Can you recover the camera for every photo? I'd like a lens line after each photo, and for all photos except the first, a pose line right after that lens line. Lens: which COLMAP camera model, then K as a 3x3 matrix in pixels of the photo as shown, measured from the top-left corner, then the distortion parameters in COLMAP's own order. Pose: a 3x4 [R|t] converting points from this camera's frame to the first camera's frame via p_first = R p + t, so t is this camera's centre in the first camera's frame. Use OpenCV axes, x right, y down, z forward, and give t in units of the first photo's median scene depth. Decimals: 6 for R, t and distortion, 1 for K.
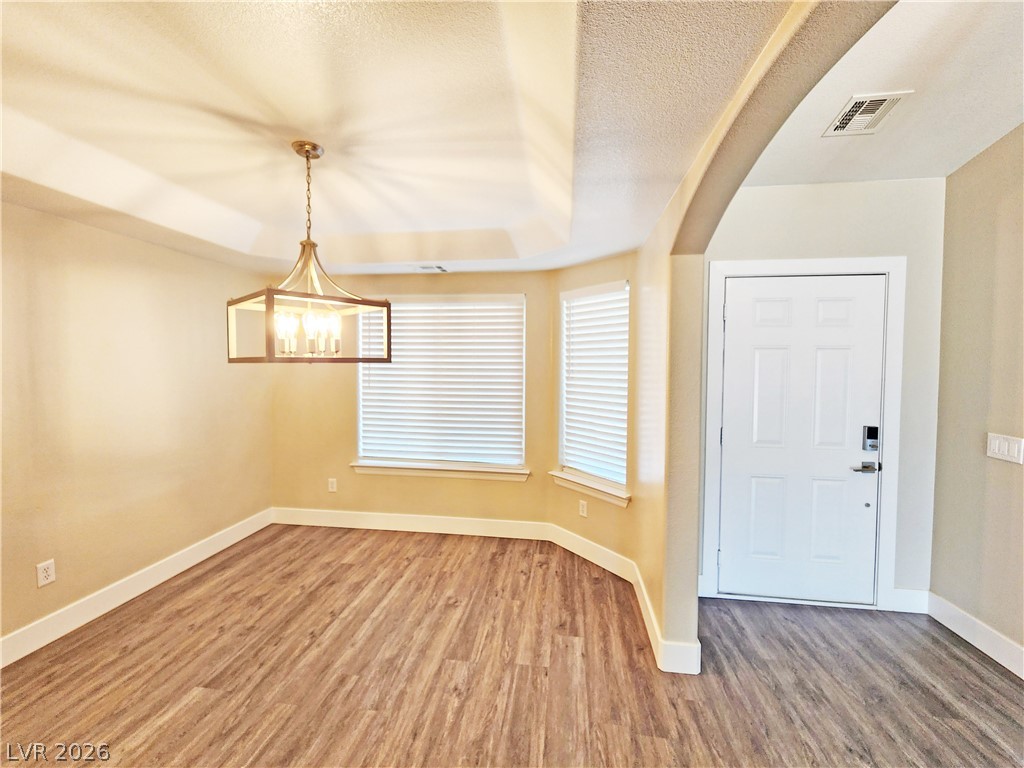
lens RADIAL K [[424.1, 0, 508.0], [0, 424.1, 377.8], [0, 0, 1]] dist [-0.001319, -0.000459]
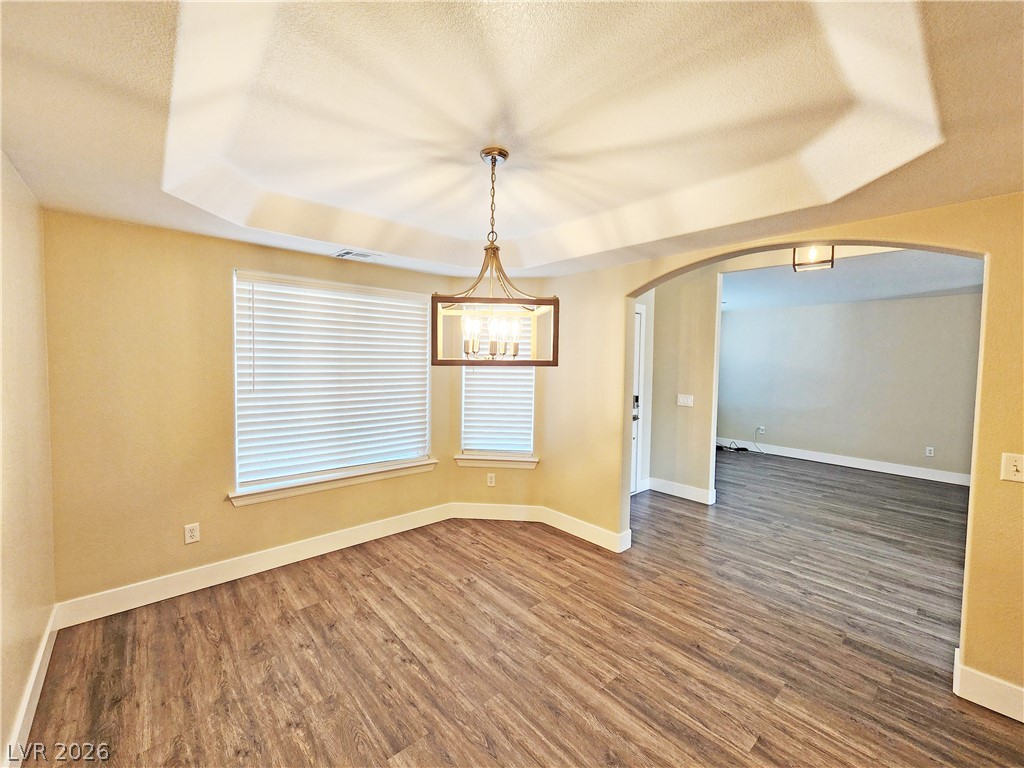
lens RADIAL K [[422.1, 0, 509.4], [0, 422.1, 377.9], [0, 0, 1]] dist [-0.000674, -0.000345]
pose [[0.650589, -0.032188, 0.758747, -0.885704], [0.015430, 0.999455, 0.029168, -0.023776], [-0.759273, -0.007269, 0.650732, 0.219615]]
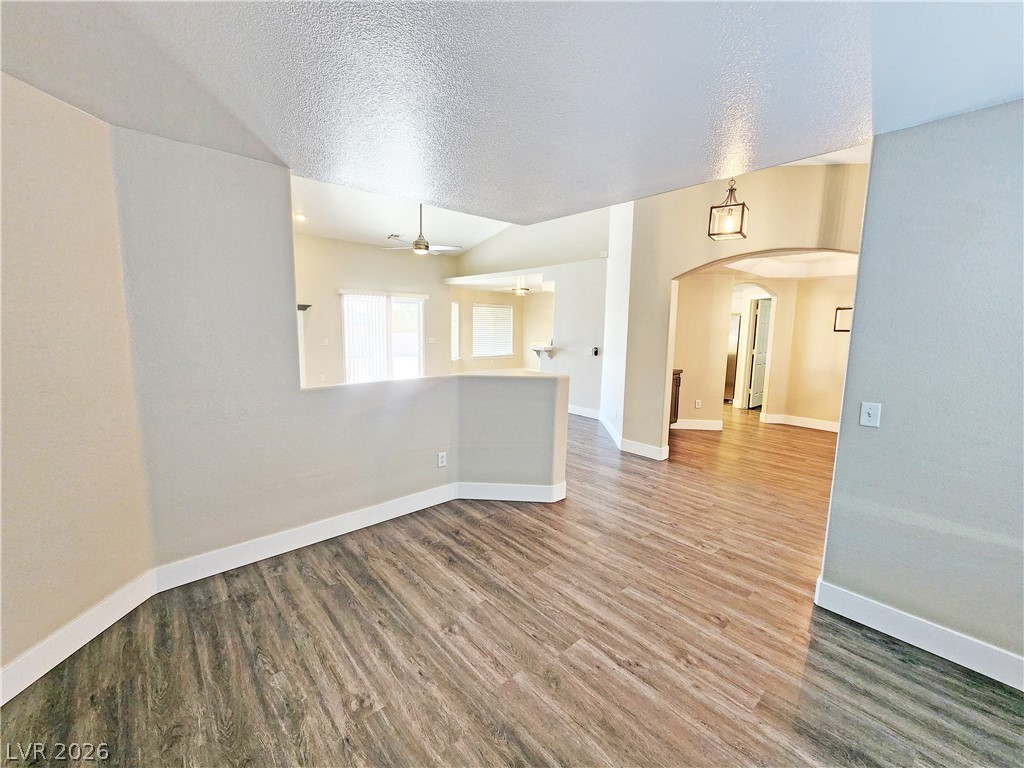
lens RADIAL K [[422.1, 0, 509.4], [0, 422.1, 377.9], [0, 0, 1]] dist [-0.000674, -0.000345]
pose [[-0.651852, 0.077868, -0.754338, 2.054828], [-0.047146, 0.988629, 0.142794, -0.015235], [0.756879, 0.128645, -0.640768, 0.729710]]
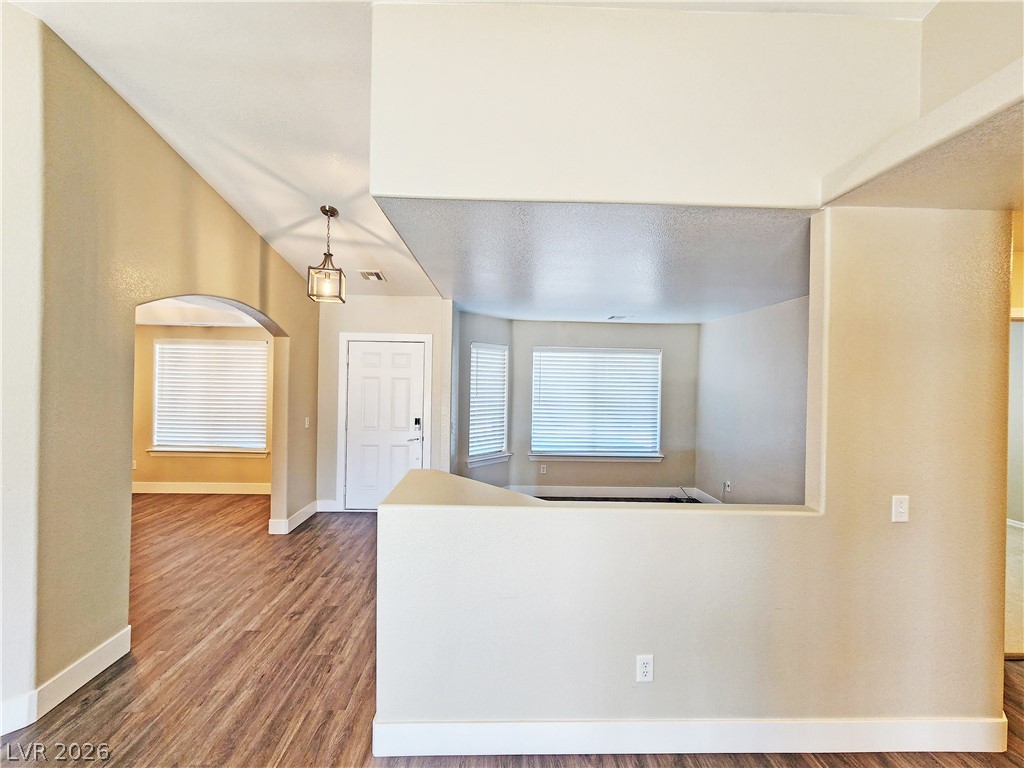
lens RADIAL K [[422.1, 0, 509.4], [0, 422.1, 377.9], [0, 0, 1]] dist [-0.000674, -0.000345]
pose [[0.985252, 0.011365, 0.170732, 0.931282], [-0.005798, 0.999436, -0.033071, -0.012532], [-0.171011, 0.031594, 0.984762, -1.017837]]
